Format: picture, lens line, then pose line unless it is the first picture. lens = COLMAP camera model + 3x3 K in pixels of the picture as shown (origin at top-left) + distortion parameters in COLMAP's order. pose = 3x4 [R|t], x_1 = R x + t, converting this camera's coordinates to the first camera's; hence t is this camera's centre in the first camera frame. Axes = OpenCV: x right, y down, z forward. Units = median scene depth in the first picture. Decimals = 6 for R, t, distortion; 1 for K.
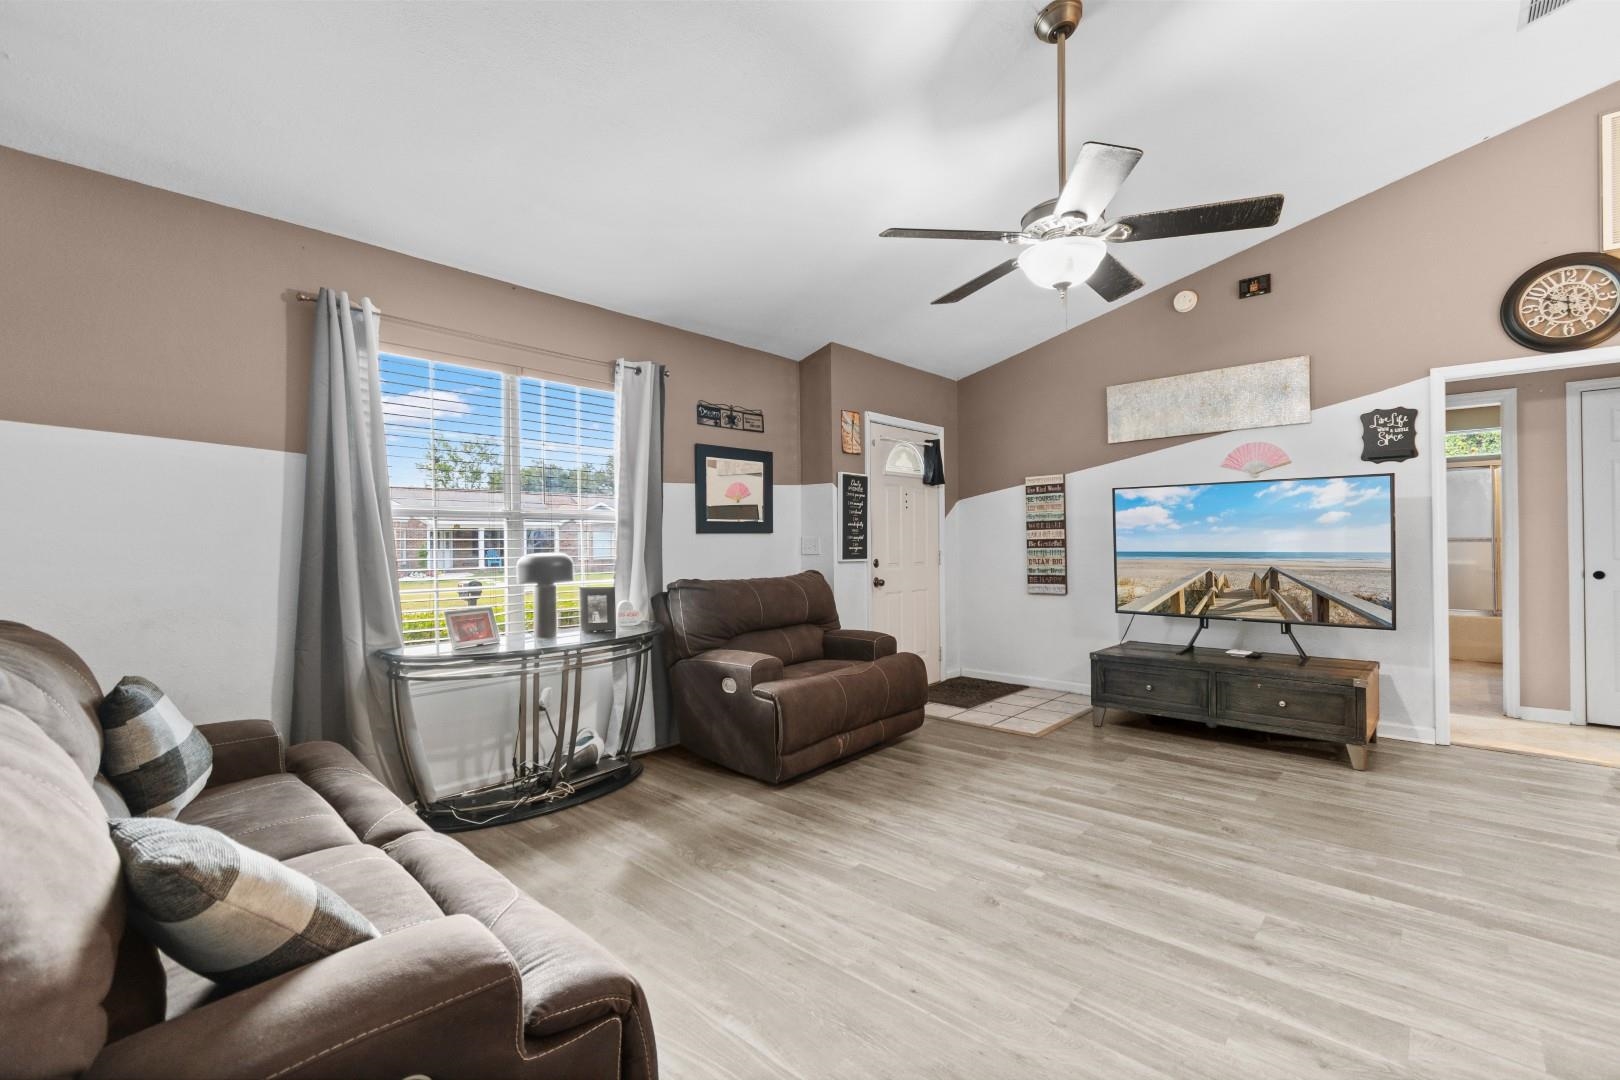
lens RADIAL K [[706.0, 0, 819.1], [0, 706.0, 539.1], [0, 0, 1]] dist [0.005280, -0.002115]
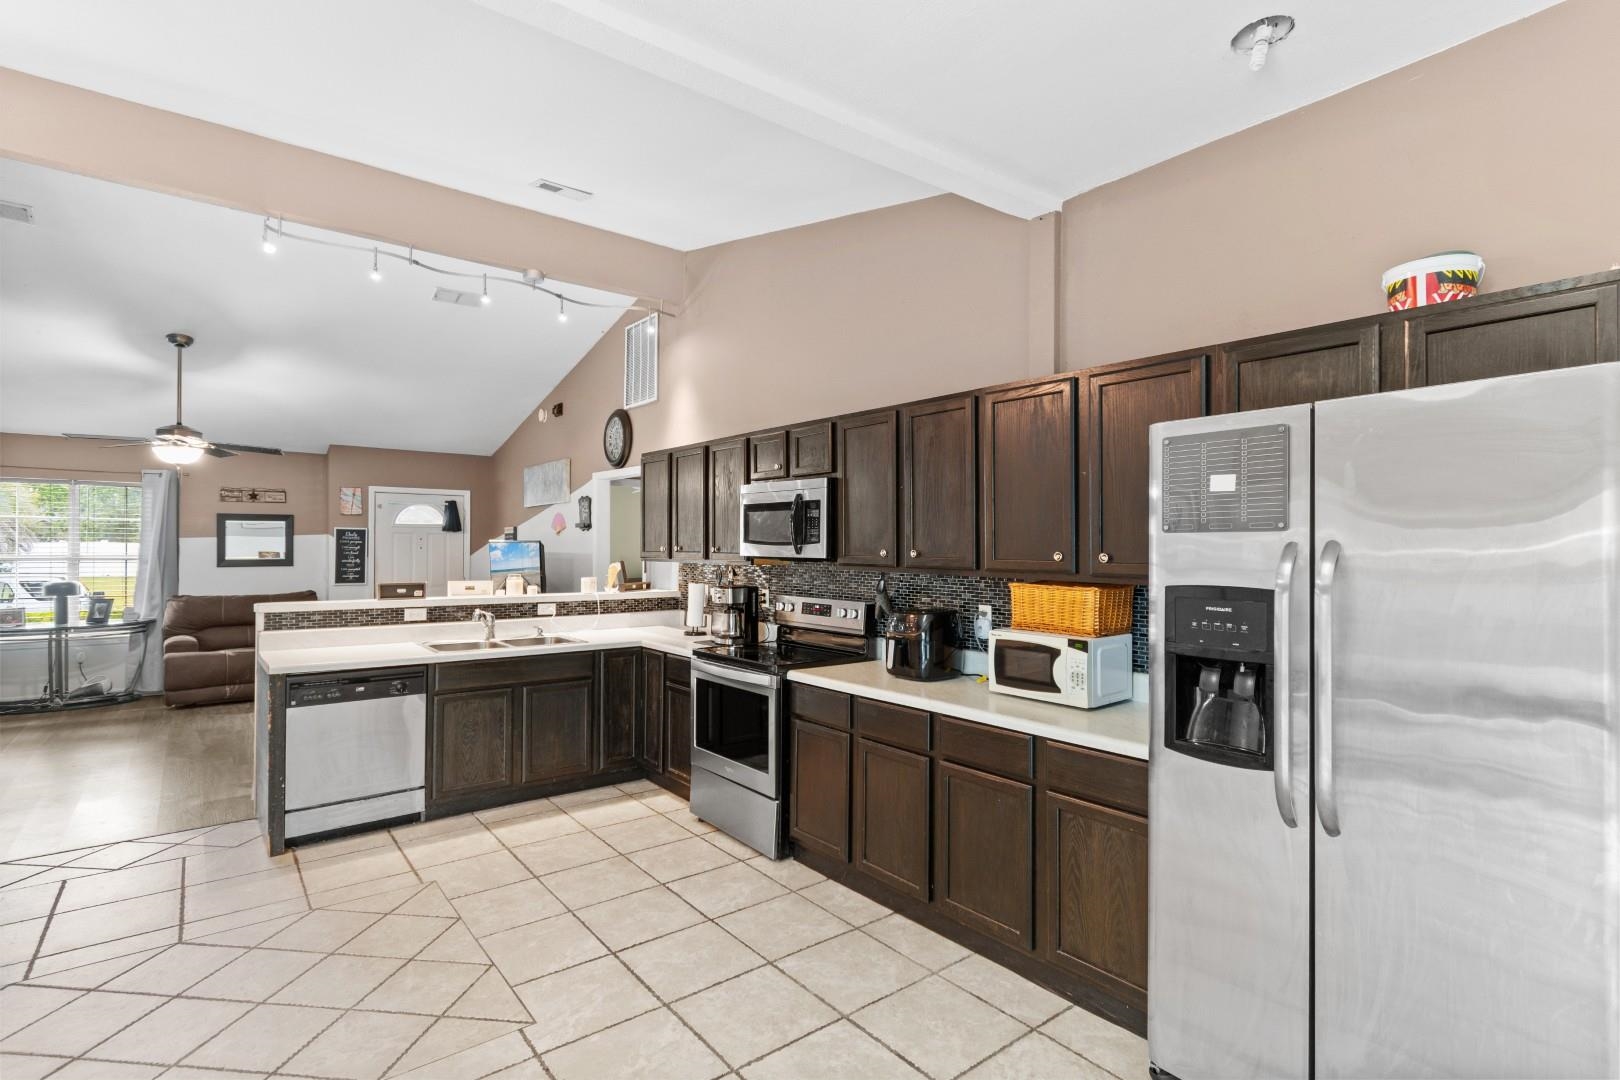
lens RADIAL K [[757.8, 0, 819.7], [0, 757.8, 548.4], [0, 0, 1]] dist [0.001943, -0.001157]
pose [[0.988598, 0.014942, -0.149836, 1.585594], [-0.014386, 0.999885, 0.004791, -0.085806], [0.149890, -0.002581, 0.988699, -0.586215]]
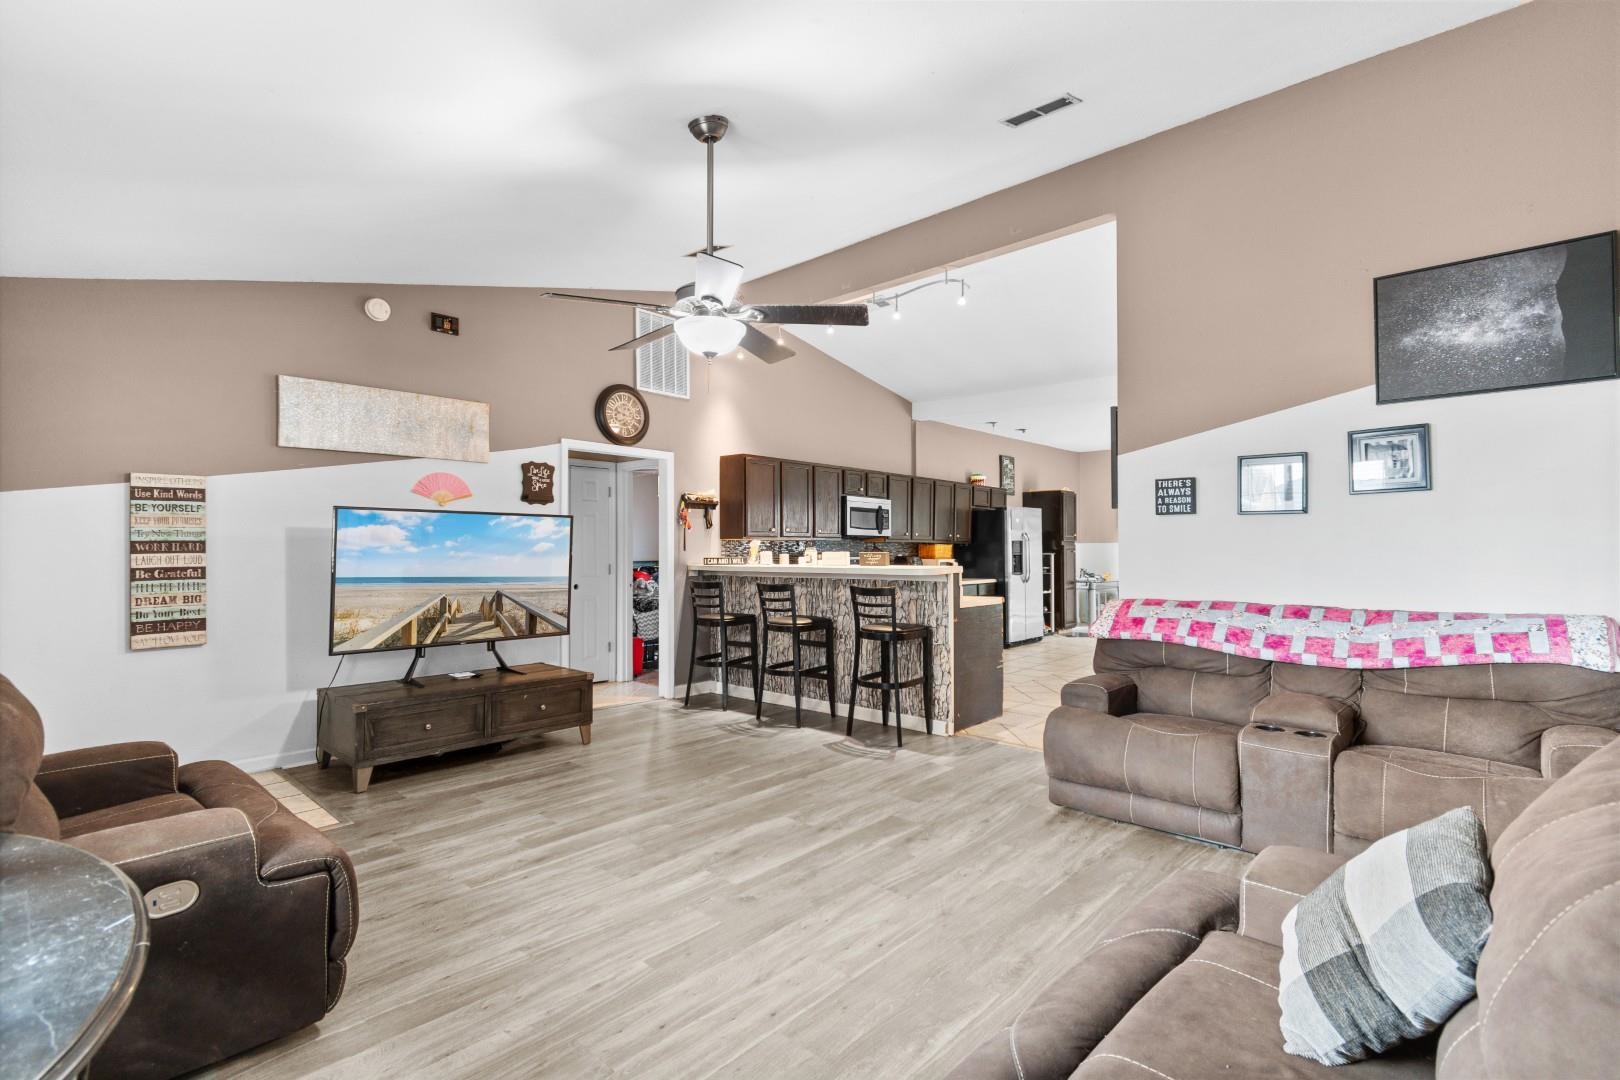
lens RADIAL K [[757.8, 0, 804.3], [0, 757.8, 525.1], [0, 0, 1]] dist [0.001943, -0.001157]
pose [[0.013521, 0.042615, 0.999000, -0.548854], [-0.000865, 0.999092, -0.042608, -0.013137], [-0.999908, -0.000288, 0.013545, 0.506718]]
